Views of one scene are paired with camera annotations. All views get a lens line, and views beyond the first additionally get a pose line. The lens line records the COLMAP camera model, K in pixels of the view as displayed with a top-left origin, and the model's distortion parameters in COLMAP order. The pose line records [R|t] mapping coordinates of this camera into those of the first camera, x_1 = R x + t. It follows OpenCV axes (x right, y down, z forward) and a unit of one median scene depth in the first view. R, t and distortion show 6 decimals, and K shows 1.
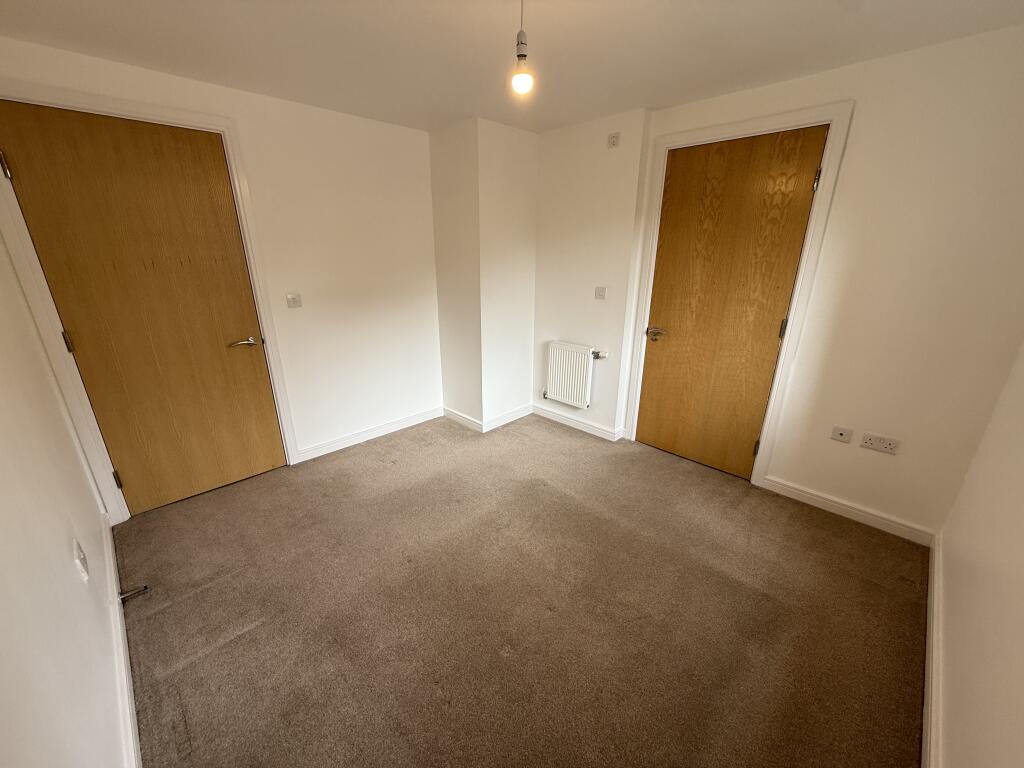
lens RADIAL K [[407.5, 0, 507.3], [0, 407.5, 385.9], [0, 0, 1]] dist [0.000104, 0.000077]
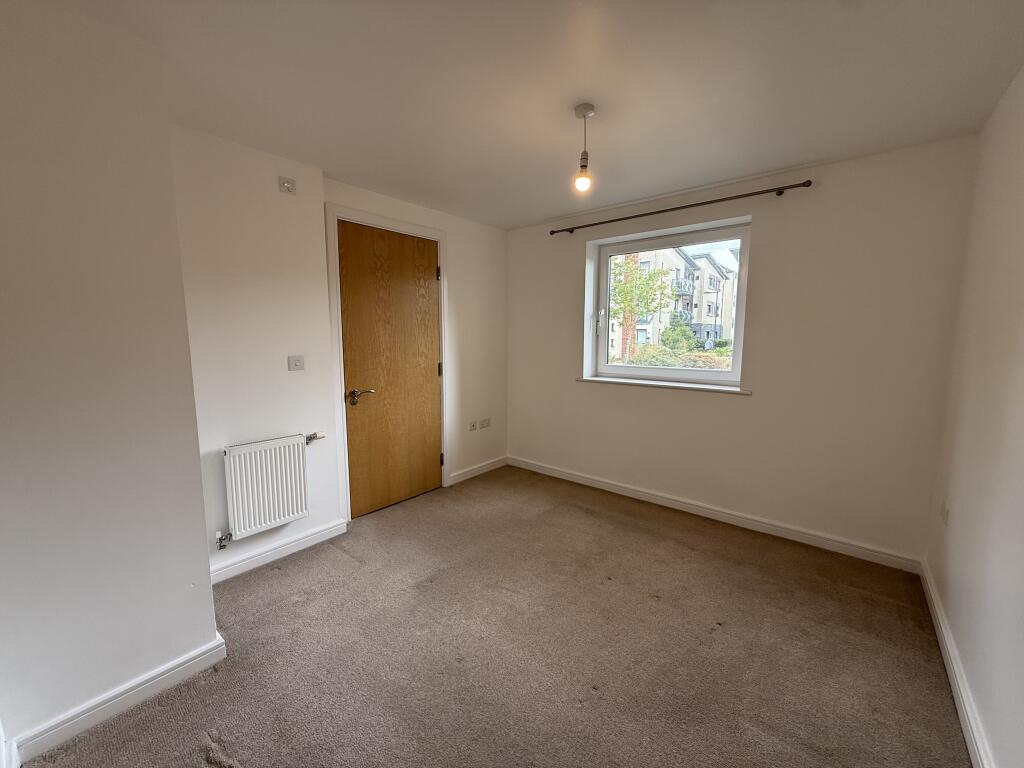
lens RADIAL K [[417.3, 0, 512.0], [0, 417.3, 384.0], [0, 0, 1]] dist [0.000332, 0.000060]
pose [[-0.106176, -0.121233, 0.986929, -0.743880], [0.315892, 0.937009, 0.149086, -0.214077], [-0.942835, 0.327592, -0.061191, 0.803502]]
